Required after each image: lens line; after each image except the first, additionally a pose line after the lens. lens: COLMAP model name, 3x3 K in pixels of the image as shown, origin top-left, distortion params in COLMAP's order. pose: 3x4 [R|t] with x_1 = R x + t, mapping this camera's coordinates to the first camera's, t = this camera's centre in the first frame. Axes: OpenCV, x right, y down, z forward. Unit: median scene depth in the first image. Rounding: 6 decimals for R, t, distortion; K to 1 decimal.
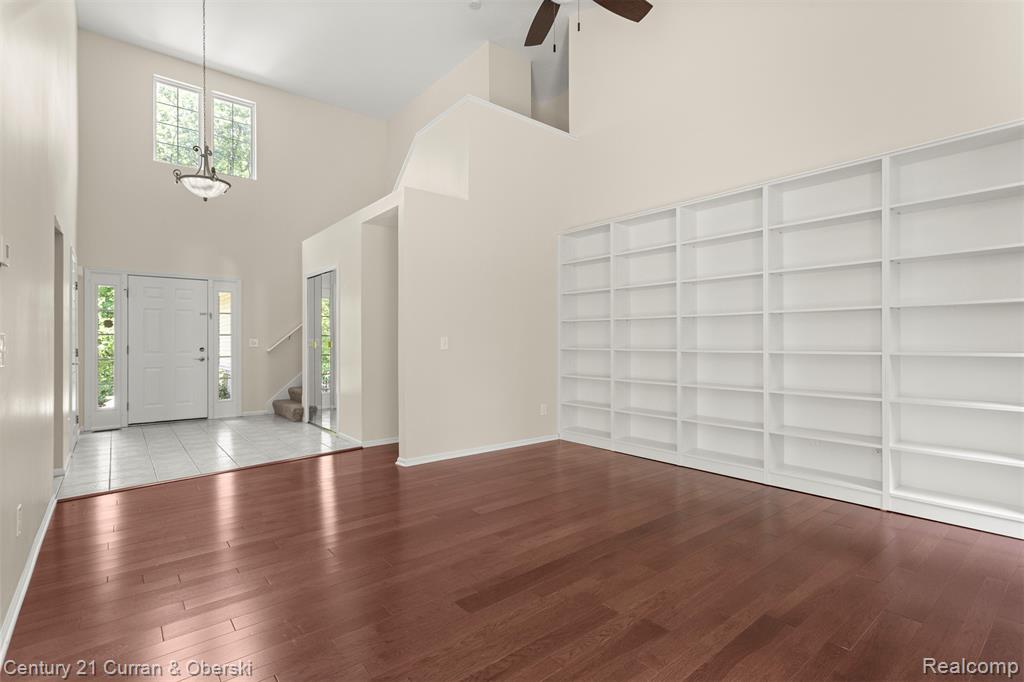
lens RADIAL K [[482.5, 0, 512.7], [0, 482.5, 341.7], [0, 0, 1]] dist [0.001371, 0.000556]
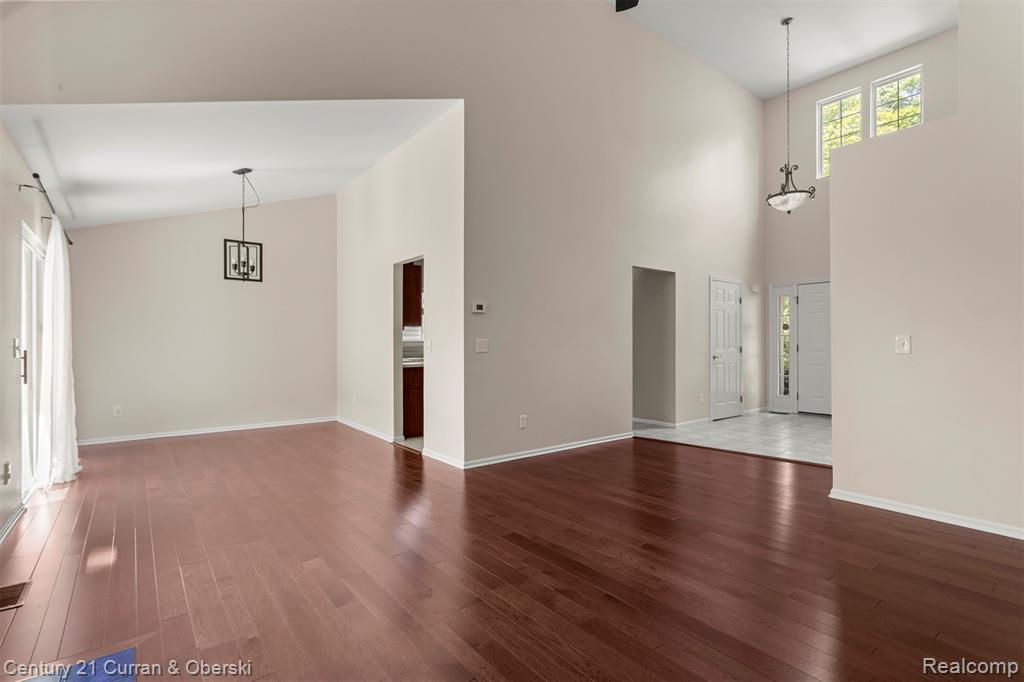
lens RADIAL K [[496.3, 0, 513.4], [0, 496.3, 332.3], [0, 0, 1]] dist [0.002495, 0.000483]
pose [[-0.031339, -0.019359, -0.999321, 0.802672], [0.002887, 0.999806, -0.019459, -0.001090], [0.999505, -0.003495, -0.031277, 0.641406]]
